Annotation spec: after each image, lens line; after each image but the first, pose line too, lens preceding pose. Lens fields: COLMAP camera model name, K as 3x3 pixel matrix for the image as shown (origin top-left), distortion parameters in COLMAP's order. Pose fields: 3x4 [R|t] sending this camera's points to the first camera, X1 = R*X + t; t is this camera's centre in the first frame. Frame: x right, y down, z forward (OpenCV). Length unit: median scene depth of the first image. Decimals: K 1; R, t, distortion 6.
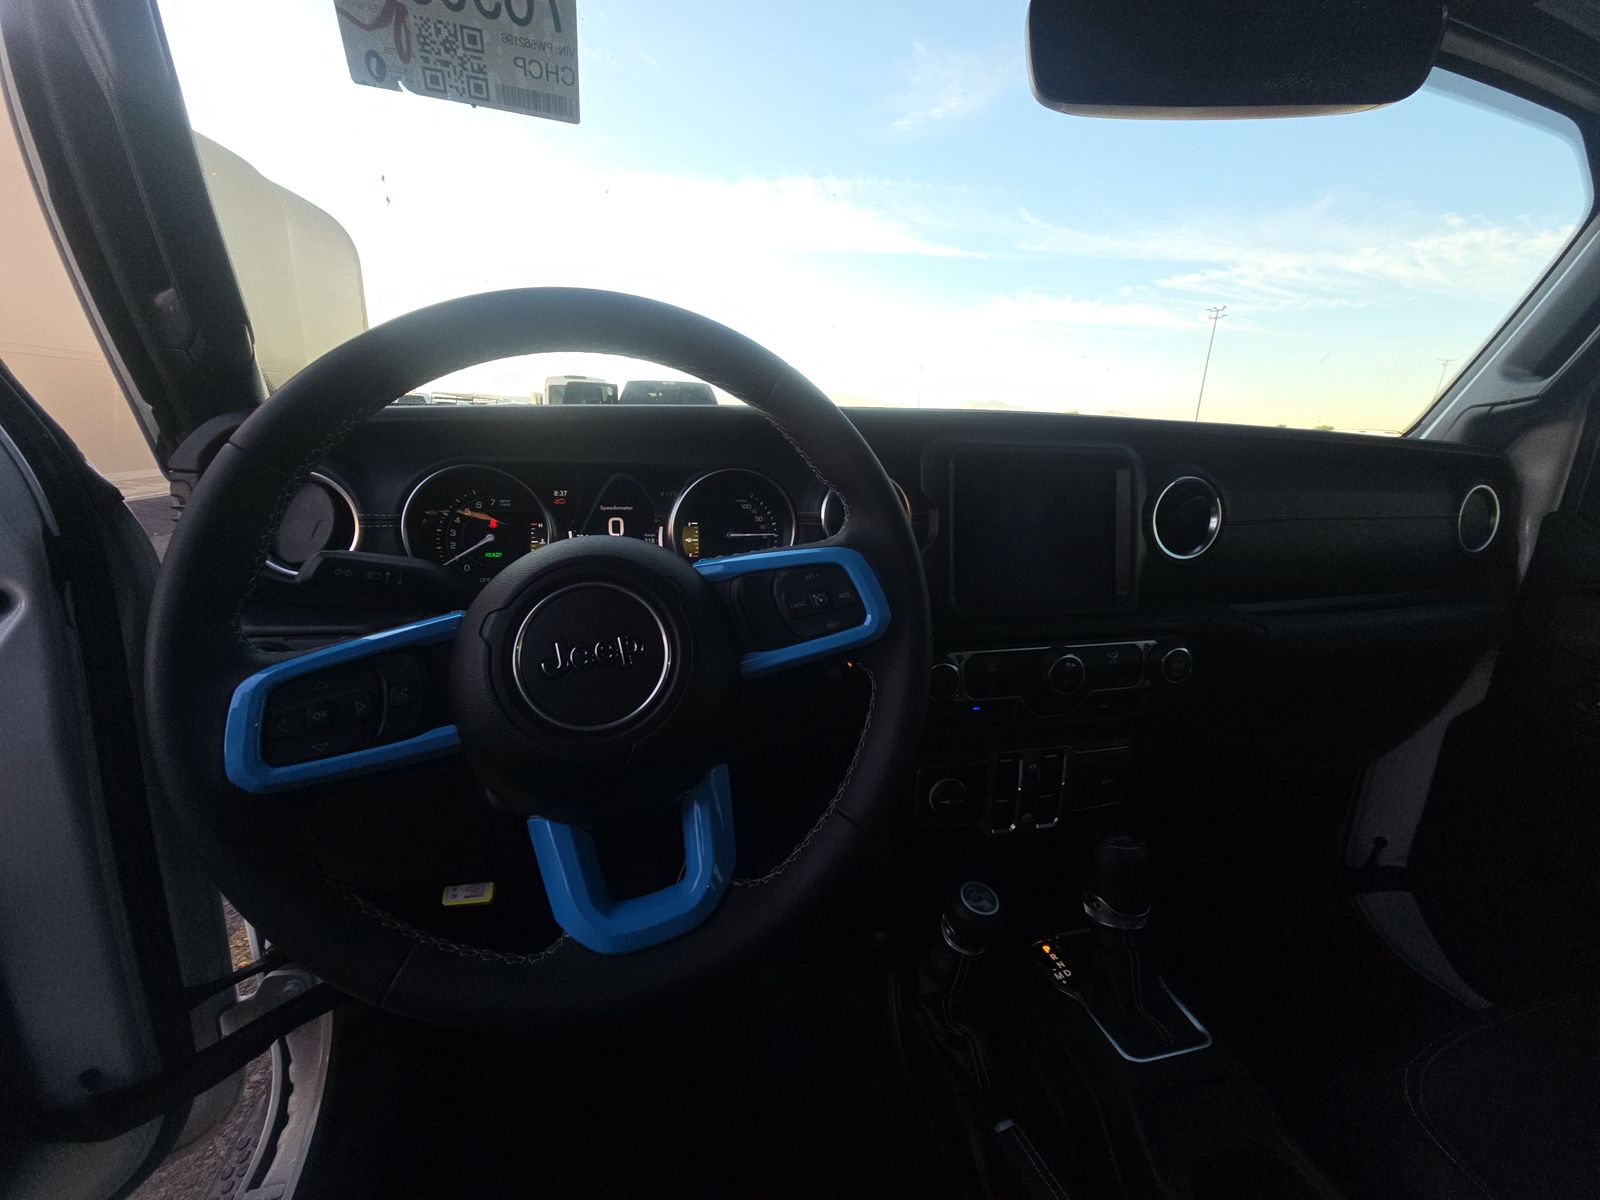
lens RADIAL K [[639.7, 0, 799.5], [0, 639.7, 598.1], [0, 0, 1]] dist [0.001309, -0.004083]
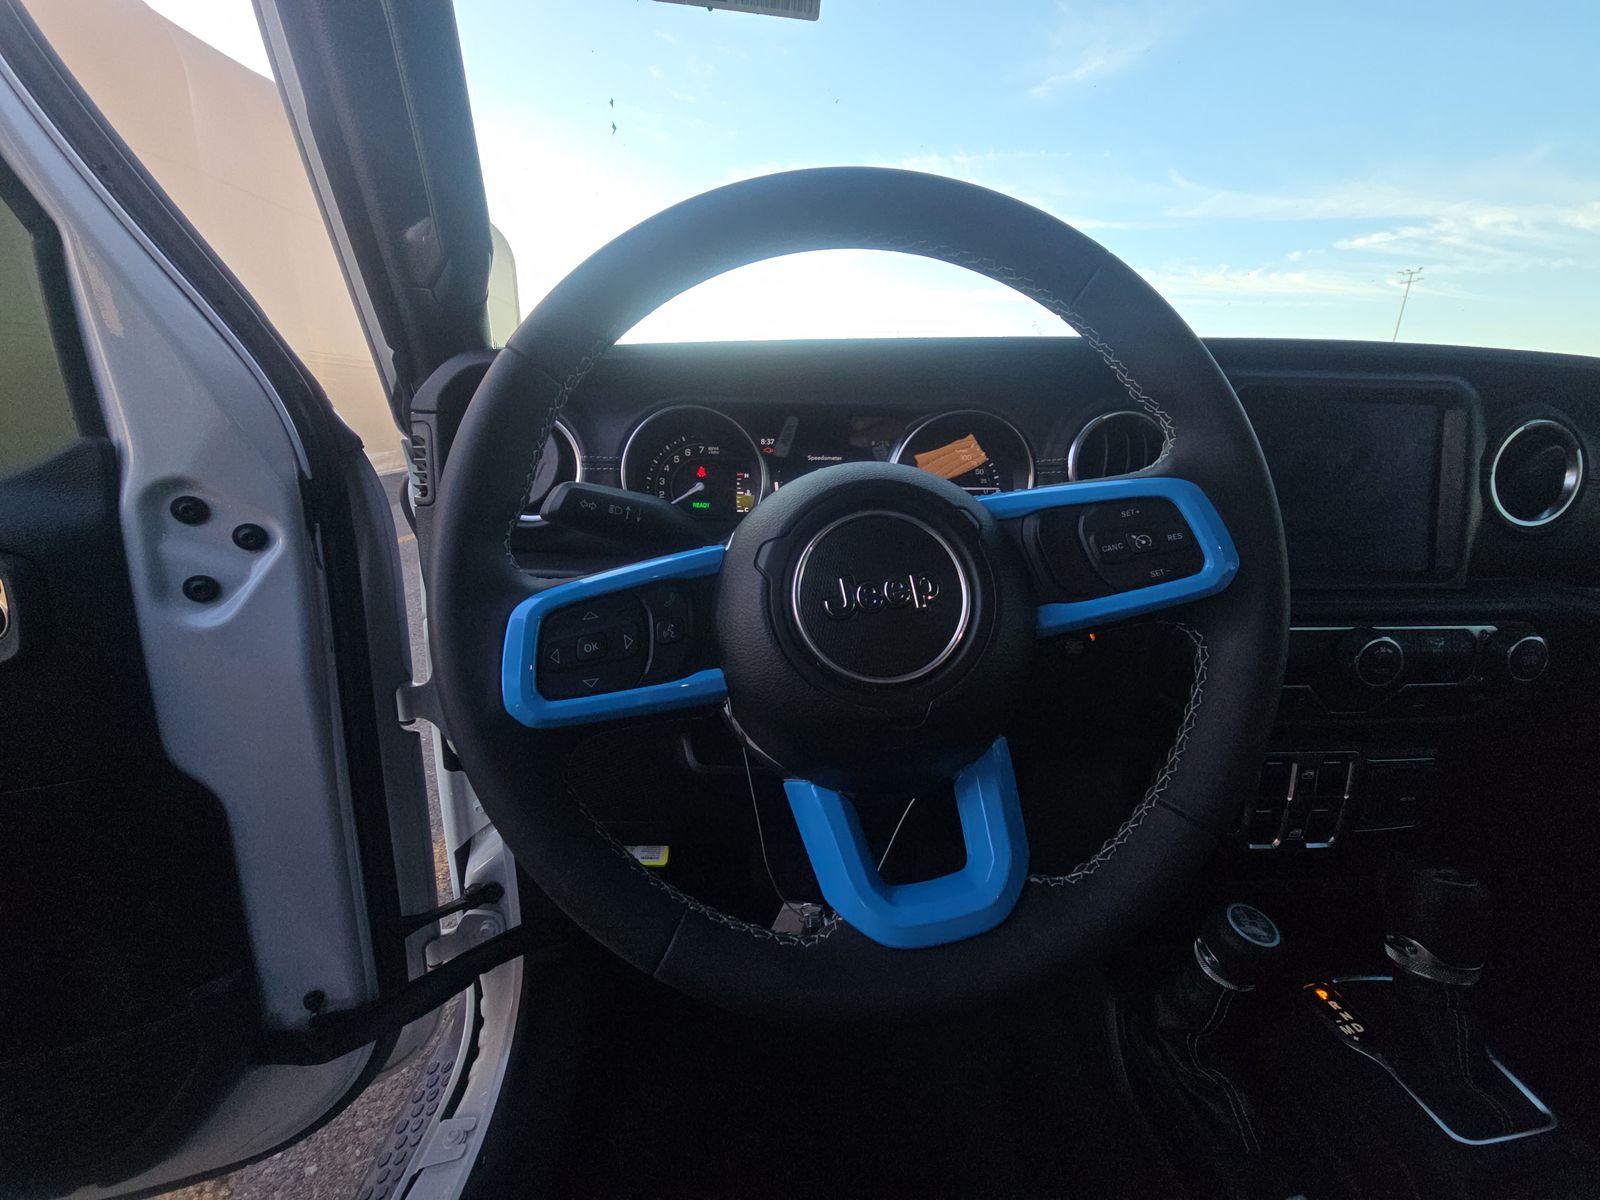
lens RADIAL K [[643.6, 0, 804.3], [0, 643.6, 597.6], [0, 0, 1]] dist [-0.001603, -0.000033]
pose [[0.984542, 0.034678, -0.171684, -0.167189], [-0.031494, 0.999278, 0.021232, 0.047075], [0.172296, -0.015497, 0.984923, 0.087211]]
